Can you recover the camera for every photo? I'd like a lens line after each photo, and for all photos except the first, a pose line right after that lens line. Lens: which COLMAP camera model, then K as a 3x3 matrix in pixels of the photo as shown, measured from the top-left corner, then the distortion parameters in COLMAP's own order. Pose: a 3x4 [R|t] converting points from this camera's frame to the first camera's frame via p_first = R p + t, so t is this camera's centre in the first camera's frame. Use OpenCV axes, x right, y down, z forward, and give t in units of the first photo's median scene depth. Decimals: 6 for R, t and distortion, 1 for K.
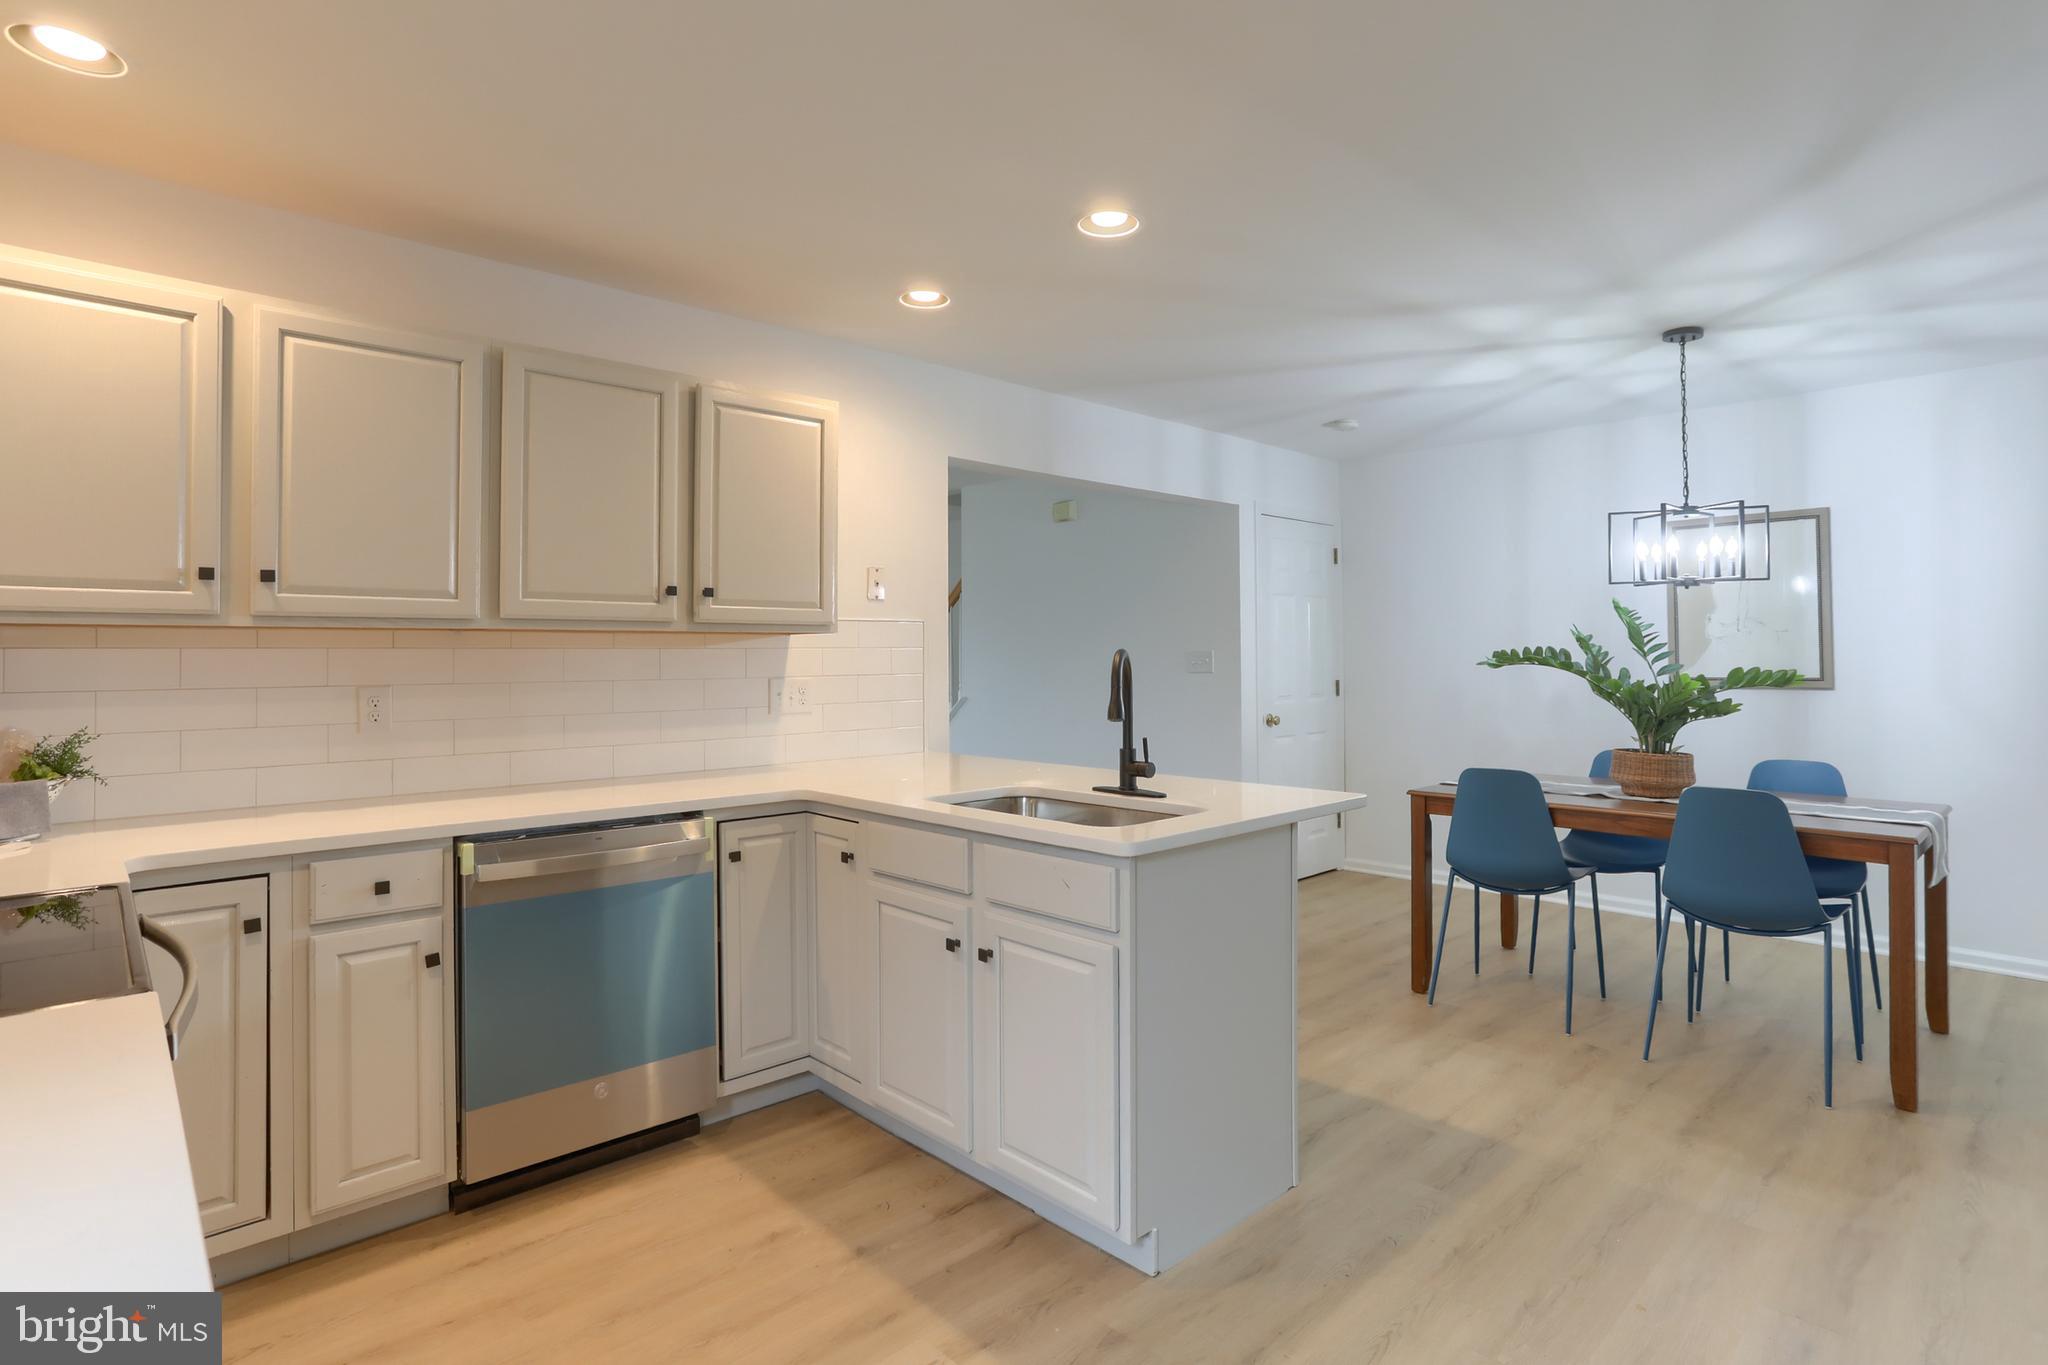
lens RADIAL K [[1006.7, 0, 1047.2], [0, 1006.7, 645.4], [0, 0, 1]] dist [-0.064229, 0.023578]
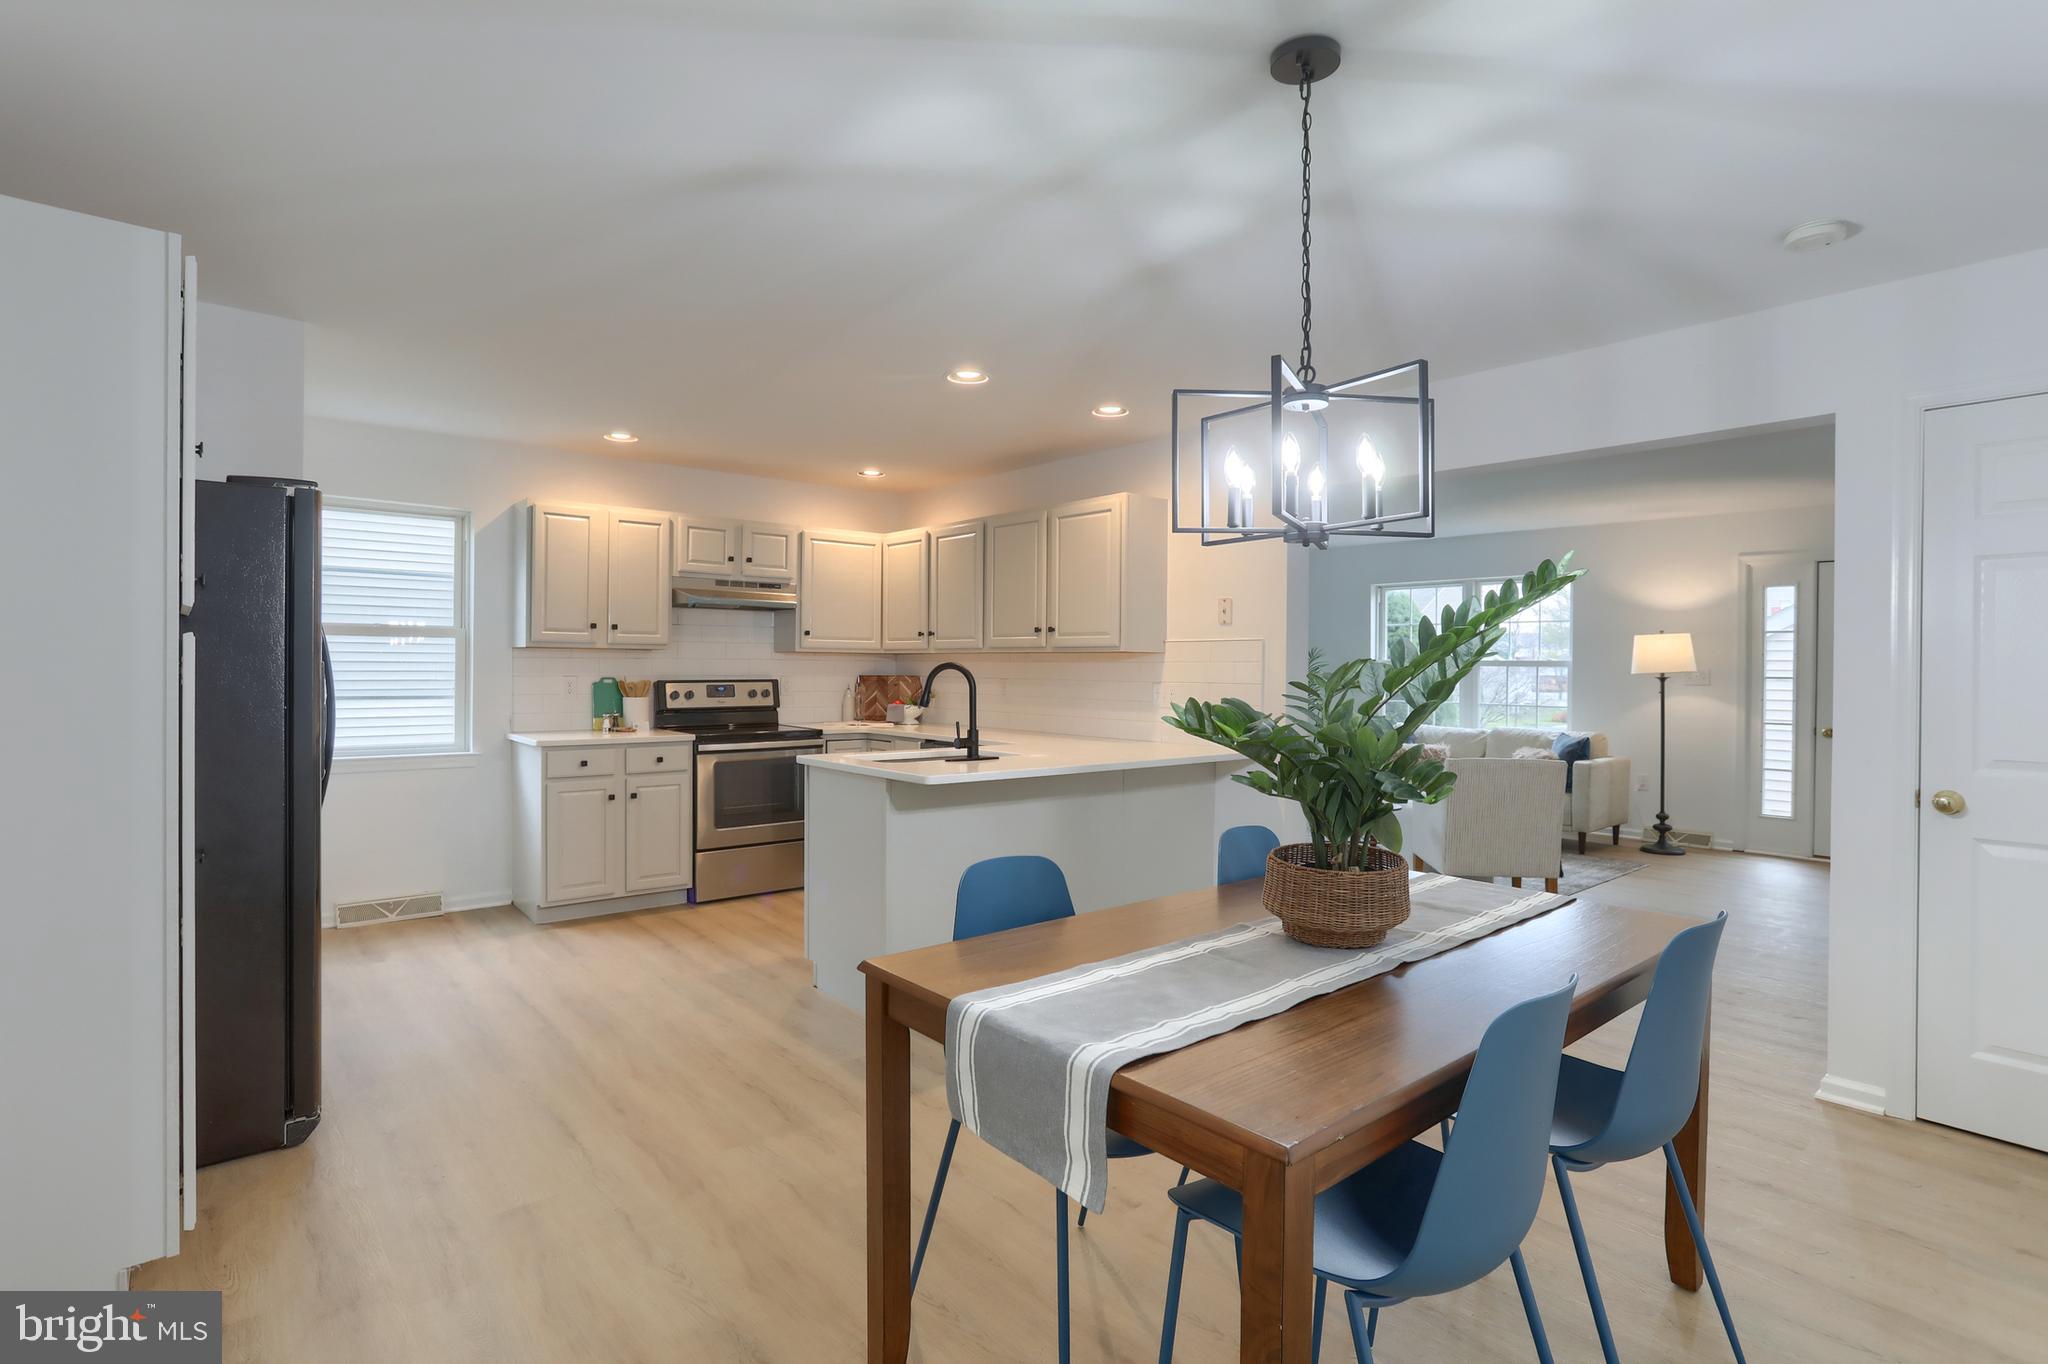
lens RADIAL K [[1036.0, 0, 1020.8], [0, 1036.0, 675.3], [0, 0, 1]] dist [-0.042754, 0.024963]
pose [[-0.063286, 0.011616, -0.997928, 1.283378], [0.003420, 0.999929, 0.011422, 0.004032], [0.997990, -0.002690, -0.063321, 0.939558]]
